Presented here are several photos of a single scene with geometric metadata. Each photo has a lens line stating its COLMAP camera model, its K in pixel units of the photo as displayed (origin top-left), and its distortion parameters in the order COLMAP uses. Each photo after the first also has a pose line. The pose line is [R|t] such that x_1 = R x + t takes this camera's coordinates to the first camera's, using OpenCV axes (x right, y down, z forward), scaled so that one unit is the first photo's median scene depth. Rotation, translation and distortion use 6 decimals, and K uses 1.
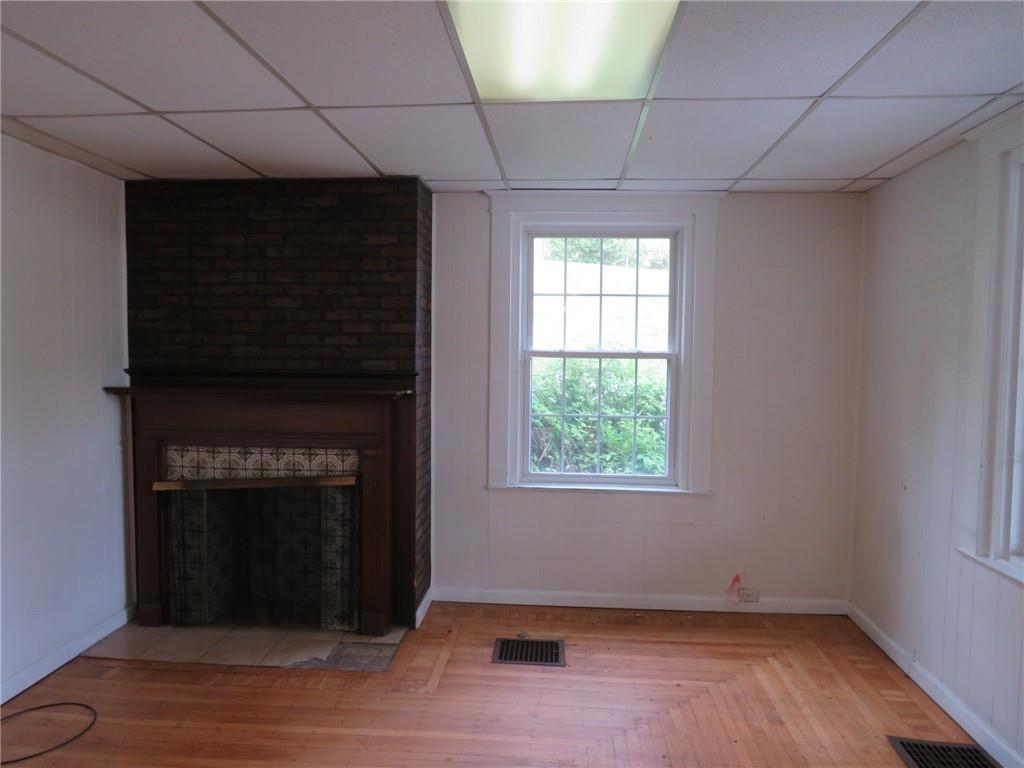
lens RADIAL K [[727.5, 0, 506.0], [0, 727.5, 392.0], [0, 0, 1]] dist [-0.022635, 0.012575]
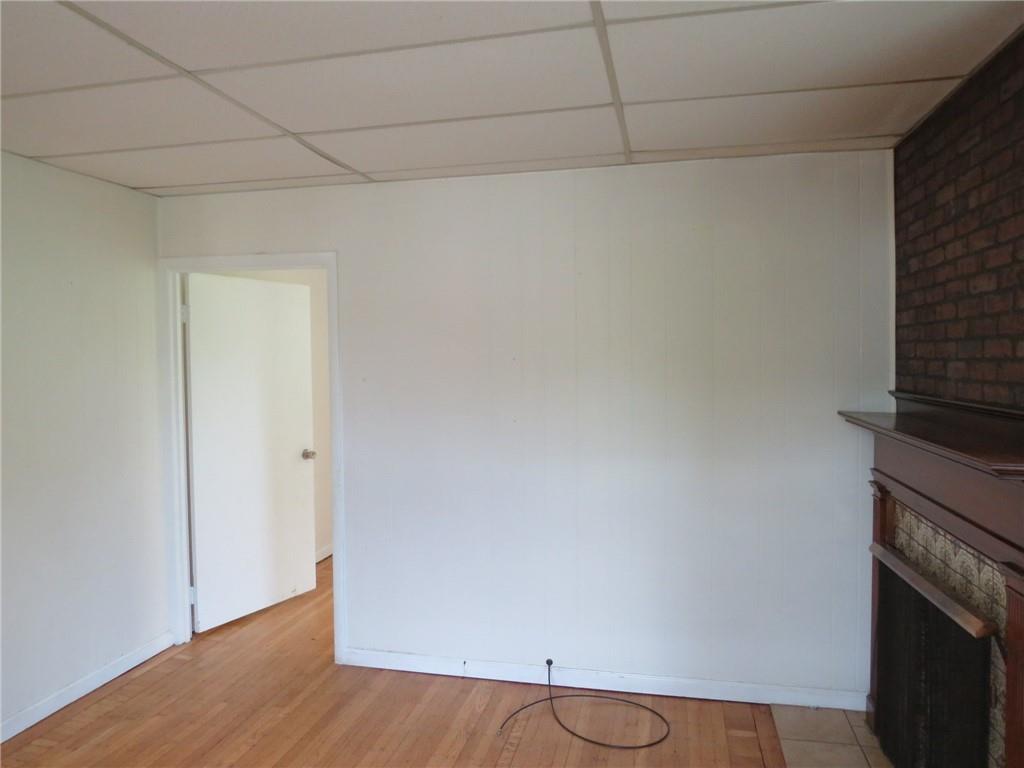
lens RADIAL K [[727.5, 0, 494.1], [0, 727.5, 382.9], [0, 0, 1]] dist [-0.022635, 0.012575]
pose [[-0.157718, 0.026500, -0.987129, 0.292616], [-0.058047, 0.997662, 0.036057, -0.041160], [0.985777, 0.062987, -0.155811, 0.666483]]
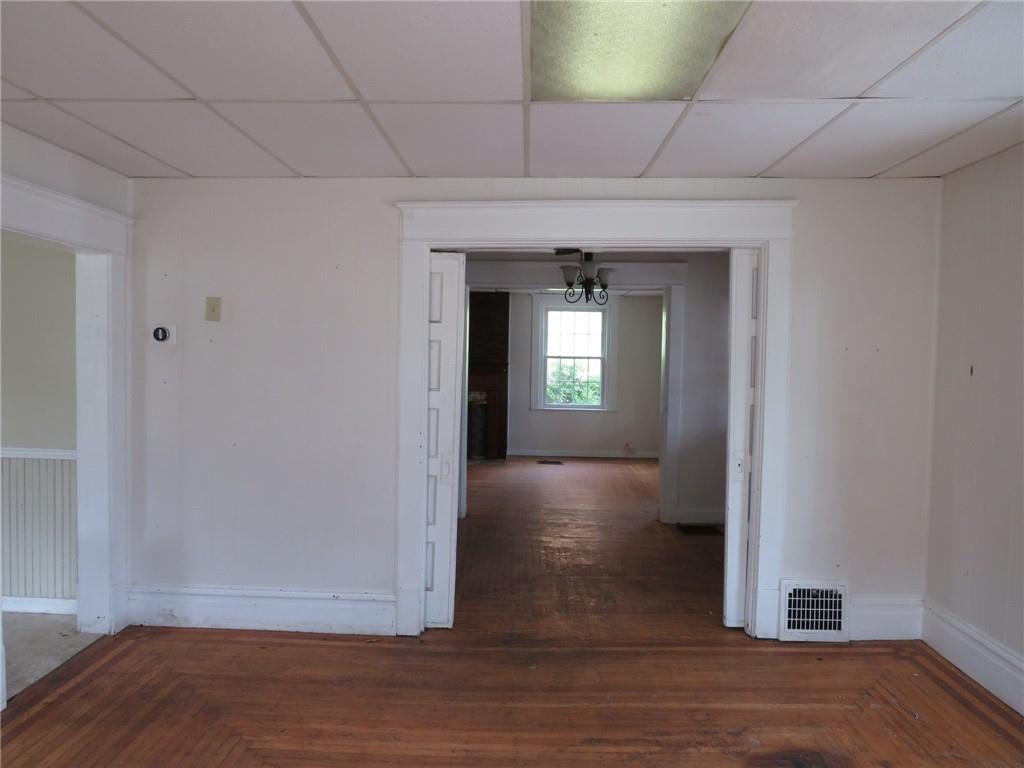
lens RADIAL K [[727.5, 0, 507.7], [0, 727.5, 384.8], [0, 0, 1]] dist [-0.022635, 0.012575]
pose [[0.998478, 0.006406, 0.054785, -0.247988], [-0.005175, 0.999732, -0.022586, 0.104392], [-0.054915, 0.022268, 0.998243, -1.560960]]
